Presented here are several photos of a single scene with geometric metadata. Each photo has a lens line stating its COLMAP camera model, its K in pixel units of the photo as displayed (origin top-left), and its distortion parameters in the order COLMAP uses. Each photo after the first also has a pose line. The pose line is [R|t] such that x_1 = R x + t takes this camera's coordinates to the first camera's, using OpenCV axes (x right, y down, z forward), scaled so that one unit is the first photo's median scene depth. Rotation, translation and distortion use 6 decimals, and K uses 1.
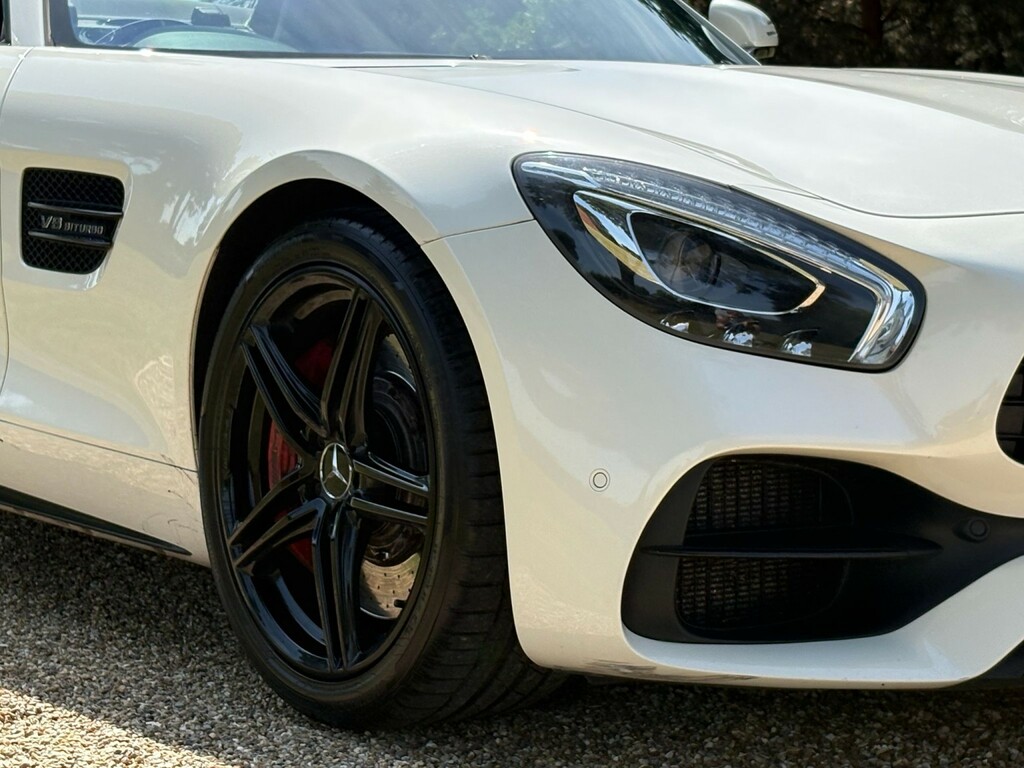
lens RADIAL K [[2733.9, 0, 504.4], [0, 2733.9, 409.3], [0, 0, 1]] dist [0.267853, 0.000000]
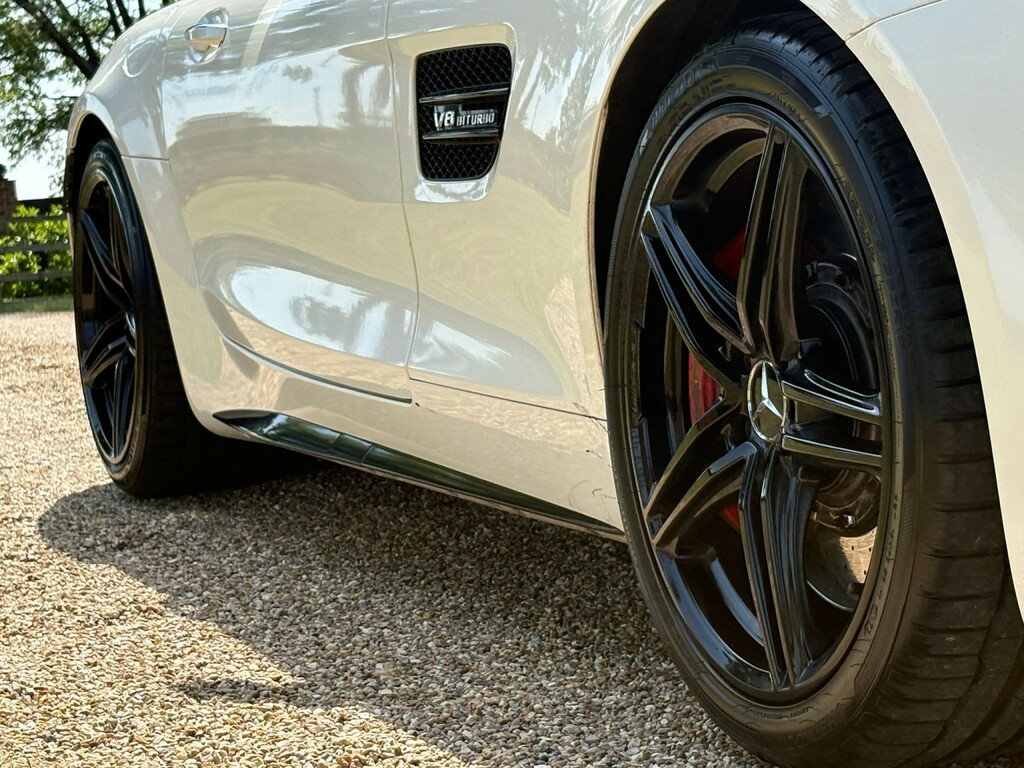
lens RADIAL K [[2544.8, 0, 507.8], [0, 2544.8, 401.3], [0, 0, 1]] dist [0.212736, 0.000000]
pose [[0.963782, -0.058515, -0.260192, 0.043908], [0.055953, 0.998284, -0.017249, 0.030727], [0.260755, 0.002065, 0.965403, 0.366263]]
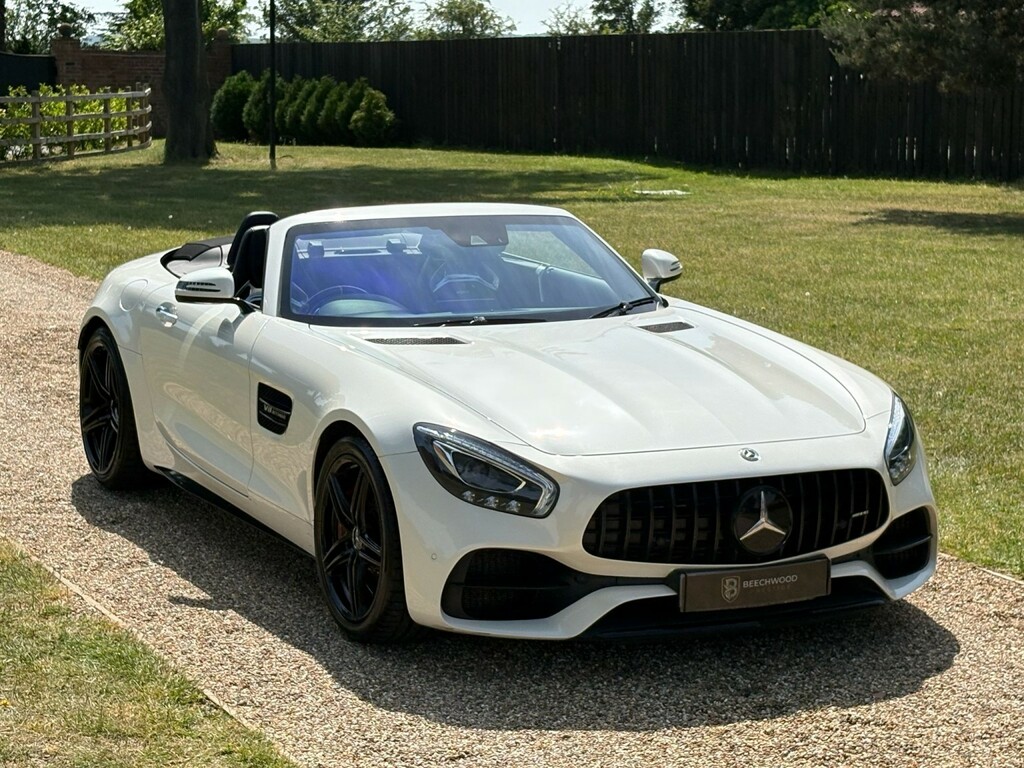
lens RADIAL K [[2544.8, 0, 480.4], [0, 2544.8, 390.8], [0, 0, 1]] dist [0.212736, 0.000000]
pose [[0.983359, 0.023556, -0.180141, 0.463240], [-0.014005, 0.998437, 0.054109, -0.238558], [0.181134, -0.050686, 0.982152, -1.237456]]
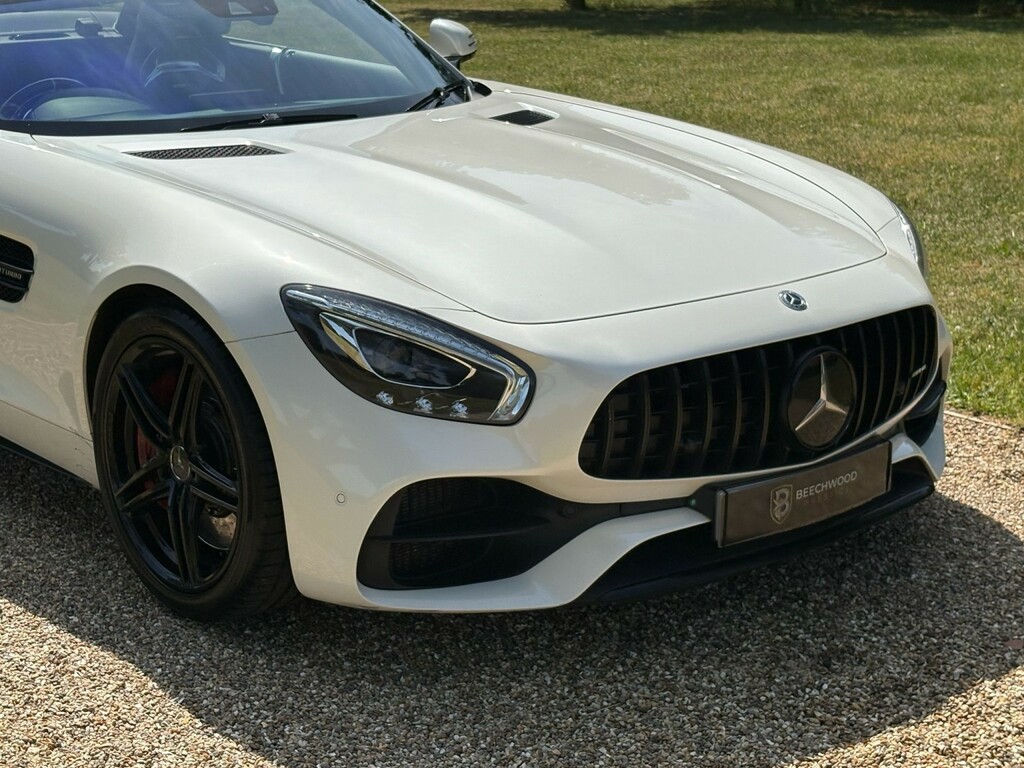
lens RADIAL K [[1955.5, 0, 497.3], [0, 1955.5, 397.6], [0, 0, 1]] dist [0.157506, 0.000000]
pose [[0.996443, -0.038705, 0.074854, 0.038717], [0.025637, 0.985411, 0.168249, -0.206321], [-0.080274, -0.165731, 0.982898, -0.133320]]
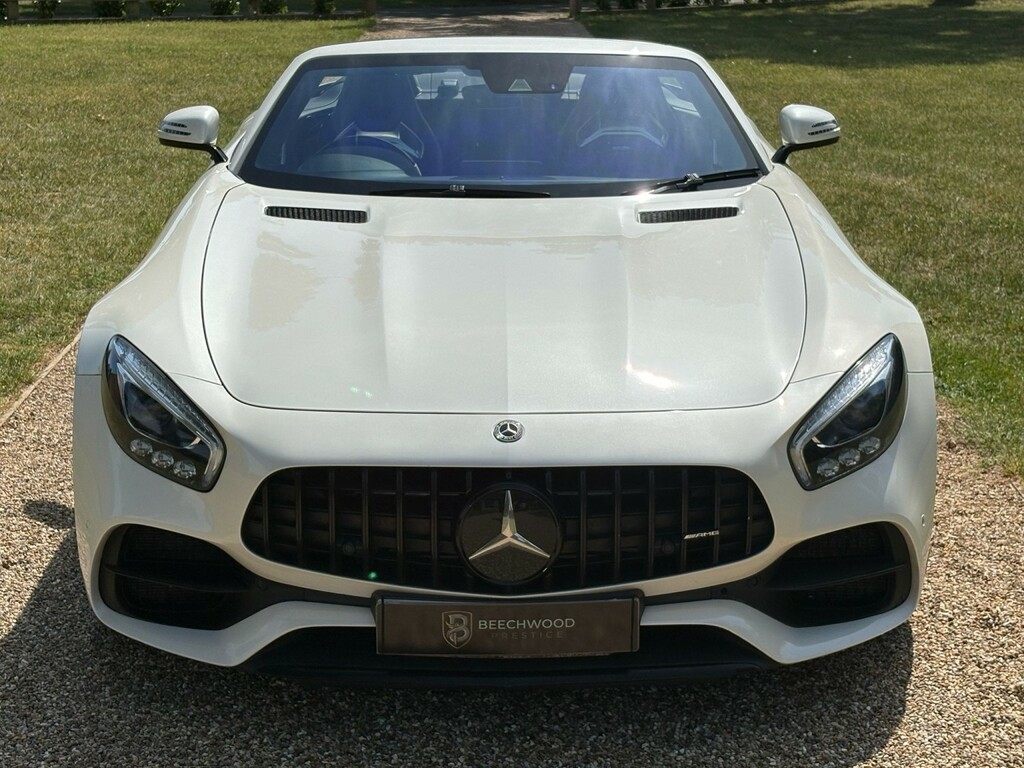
lens RADIAL K [[1955.5, 0, 483.9], [0, 1955.5, 377.4], [0, 0, 1]] dist [0.157506, 0.000000]
pose [[0.812778, 0.134579, -0.566815, 0.911760], [-0.049146, 0.985323, 0.163474, -0.278204], [0.580496, -0.105011, 0.807463, 0.069639]]
